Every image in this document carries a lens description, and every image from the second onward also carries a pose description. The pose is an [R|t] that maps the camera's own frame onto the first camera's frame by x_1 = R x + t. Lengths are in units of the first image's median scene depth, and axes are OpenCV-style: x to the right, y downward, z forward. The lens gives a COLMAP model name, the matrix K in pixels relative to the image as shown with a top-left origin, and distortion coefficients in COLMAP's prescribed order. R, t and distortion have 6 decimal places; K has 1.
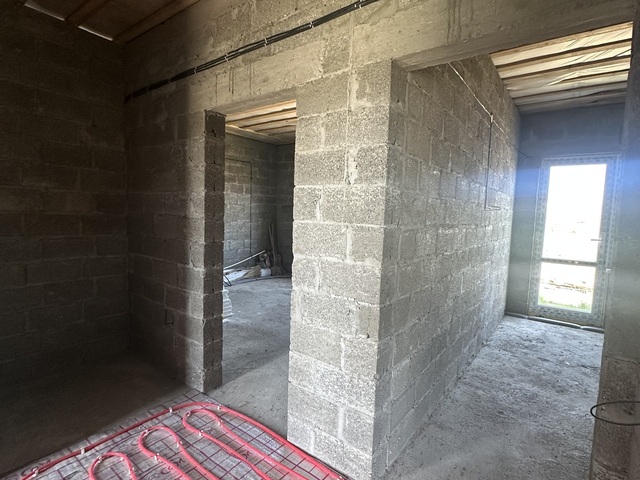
lens RADIAL K [[341.4, 0, 320.0], [0, 341.4, 240.0], [0, 0, 1]] dist [-0.004866, -0.000147]
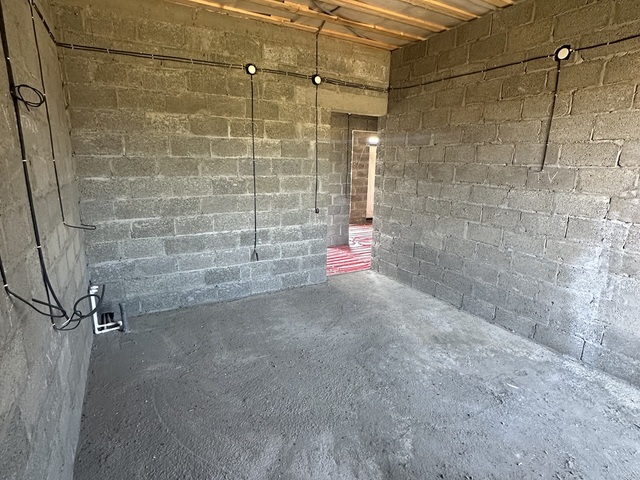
lens RADIAL K [[341.4, 0, 320.0], [0, 341.4, 240.0], [0, 0, 1]] dist [-0.004866, -0.000147]
pose [[-0.399820, 0.163969, -0.901808, 1.120796], [-0.108576, 0.968470, 0.224227, -0.038521], [0.910140, 0.187565, -0.369410, 0.634670]]
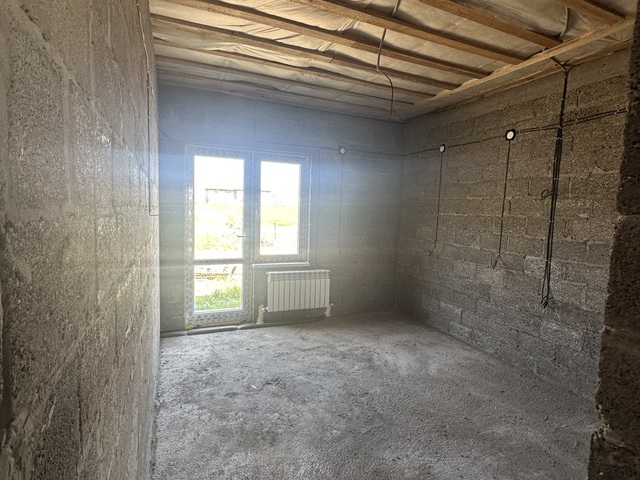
lens RADIAL K [[341.4, 0, 320.0], [0, 341.4, 240.0], [0, 0, 1]] dist [-0.004866, -0.000147]
pose [[0.497831, -0.095657, 0.861983, 0.070869], [0.057818, 0.995348, 0.077065, -0.053474], [-0.865345, 0.011472, 0.501046, 0.311601]]
